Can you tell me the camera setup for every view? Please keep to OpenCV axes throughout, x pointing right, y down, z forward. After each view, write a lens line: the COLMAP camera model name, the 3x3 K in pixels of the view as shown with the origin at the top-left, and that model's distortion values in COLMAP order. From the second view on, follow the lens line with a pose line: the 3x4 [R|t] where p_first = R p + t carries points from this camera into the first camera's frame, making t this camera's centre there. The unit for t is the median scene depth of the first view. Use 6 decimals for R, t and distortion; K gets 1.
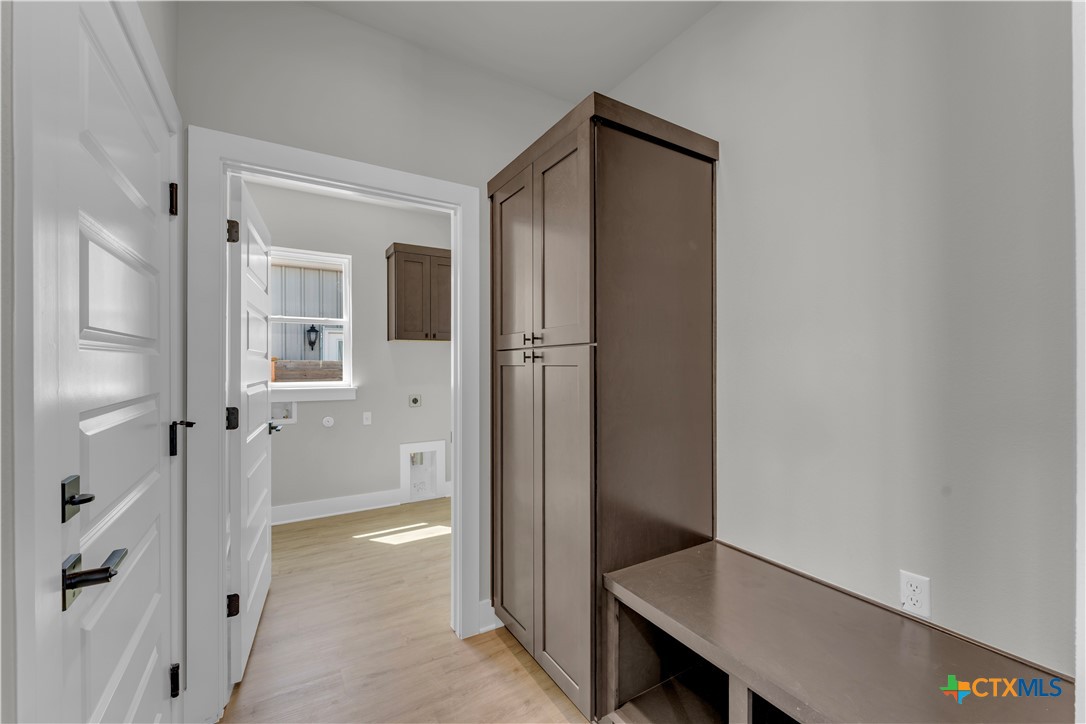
lens RADIAL K [[439.3, 0, 543.9], [0, 439.3, 366.2], [0, 0, 1]] dist [-0.002515, -0.000319]
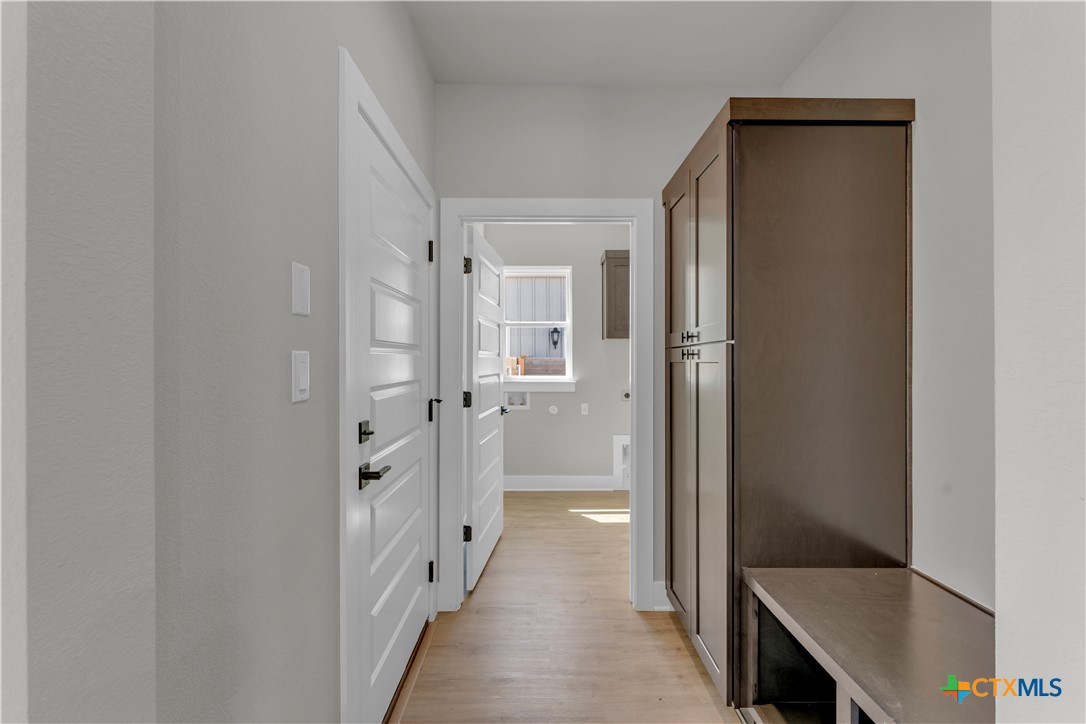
lens RADIAL K [[452.4, 0, 545.6], [0, 452.4, 363.6], [0, 0, 1]] dist [-0.007994, -0.000040]
pose [[0.861222, 0.003354, -0.508218, 0.196702], [-0.003183, 0.999994, 0.001205, 0.001343], [0.508219, 0.000580, 0.861228, -0.095128]]
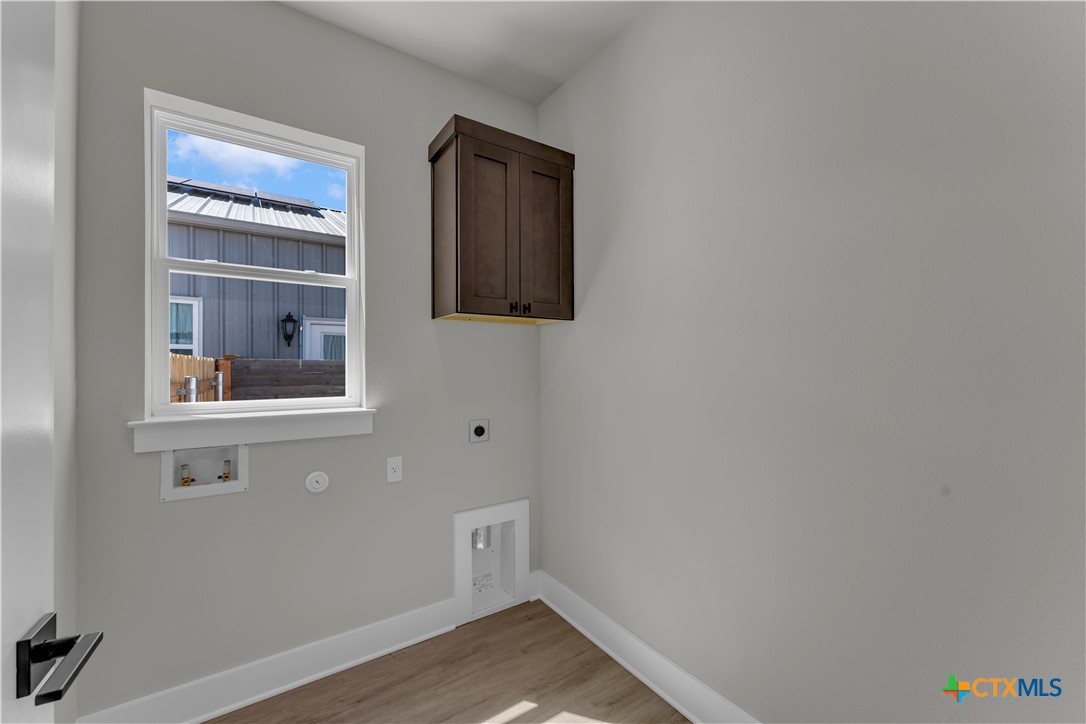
lens RADIAL K [[439.3, 0, 551.1], [0, 439.3, 364.8], [0, 0, 1]] dist [-0.002515, -0.000319]
pose [[0.998757, -0.002195, 0.049795, -0.481912], [0.002427, 0.999987, -0.004587, -0.000444], [-0.049784, 0.004702, 0.998749, 0.942366]]
